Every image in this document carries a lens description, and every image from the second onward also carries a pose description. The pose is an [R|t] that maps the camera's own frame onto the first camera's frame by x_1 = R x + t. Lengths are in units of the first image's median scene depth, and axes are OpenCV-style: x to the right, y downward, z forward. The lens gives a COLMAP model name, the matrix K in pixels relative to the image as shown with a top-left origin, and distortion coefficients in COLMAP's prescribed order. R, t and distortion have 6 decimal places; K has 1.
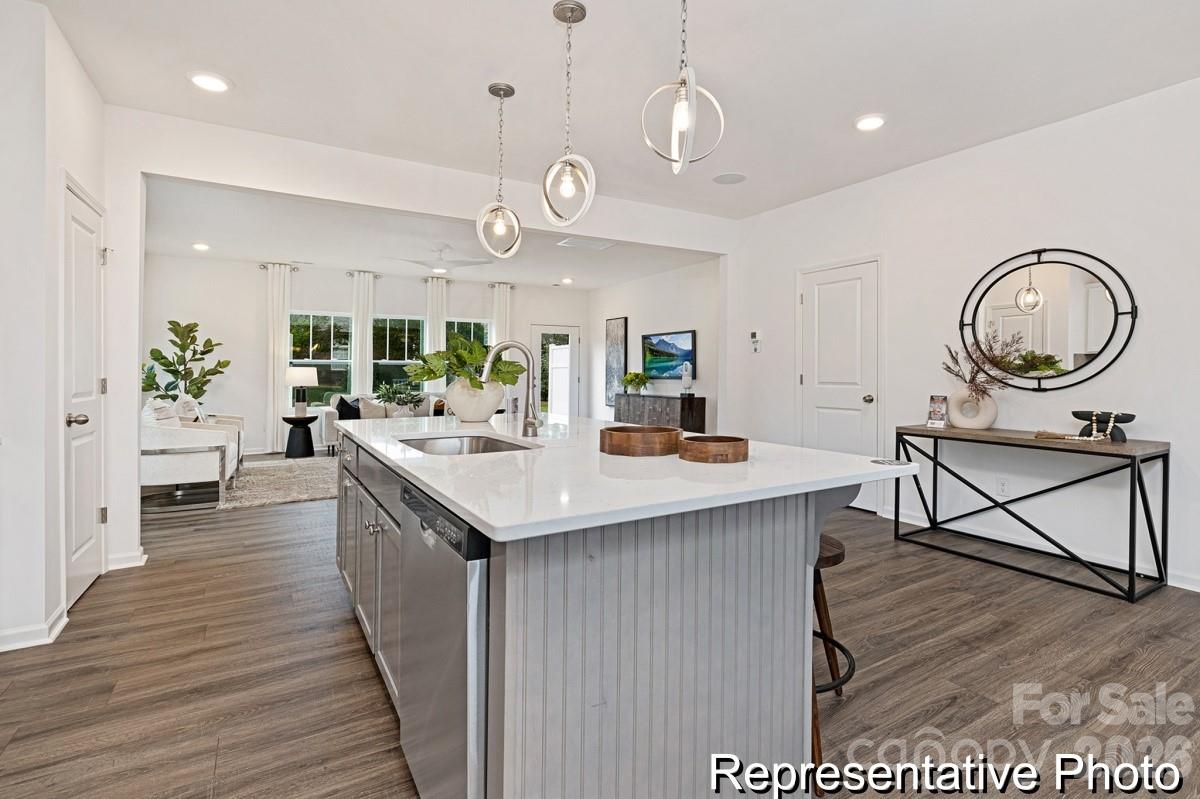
lens RADIAL K [[491.5, 0, 640.7], [0, 491.5, 360.0], [0, 0, 1]] dist [0.012222, 0.000017]
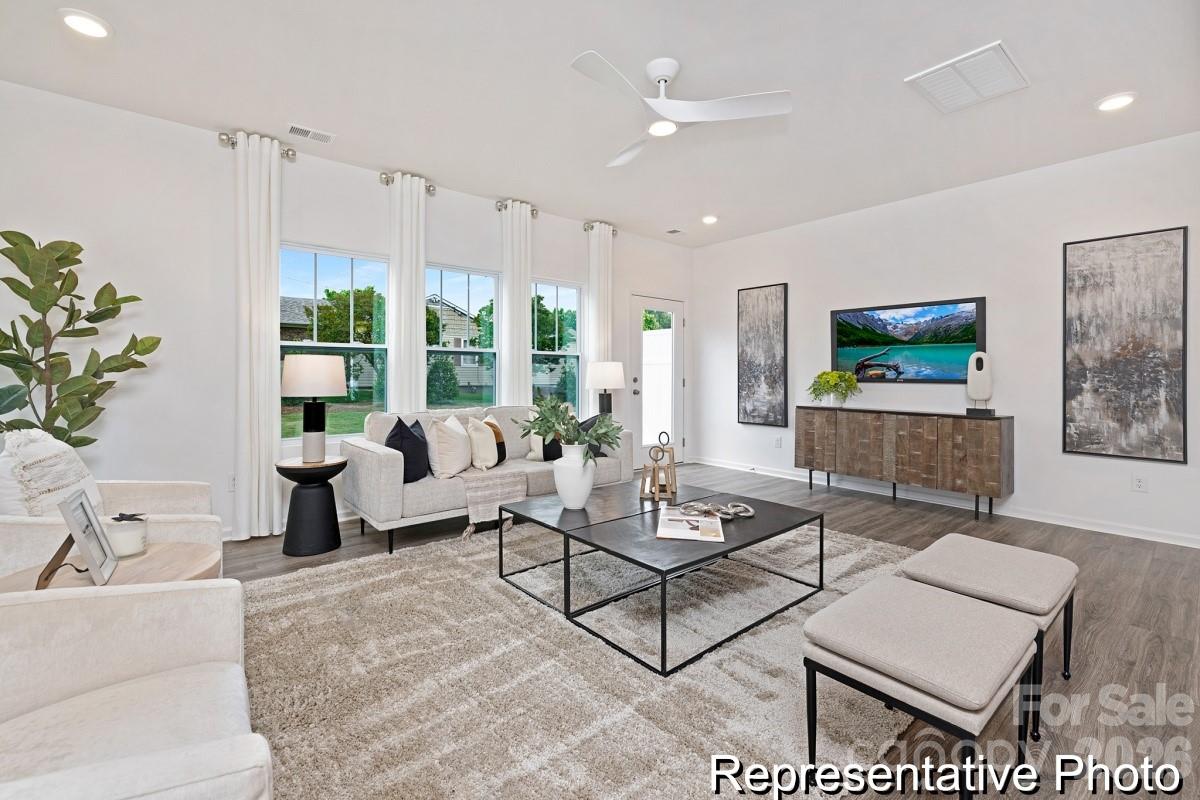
lens RADIAL K [[521.2, 0, 594.2], [0, 521.2, 367.1], [0, 0, 1]] dist [0.003592, 0.000773]
pose [[0.999255, 0.005159, 0.038236, -0.486690], [-0.005727, 0.999875, 0.014758, 0.018314], [-0.038155, -0.014966, 0.999160, 0.552965]]
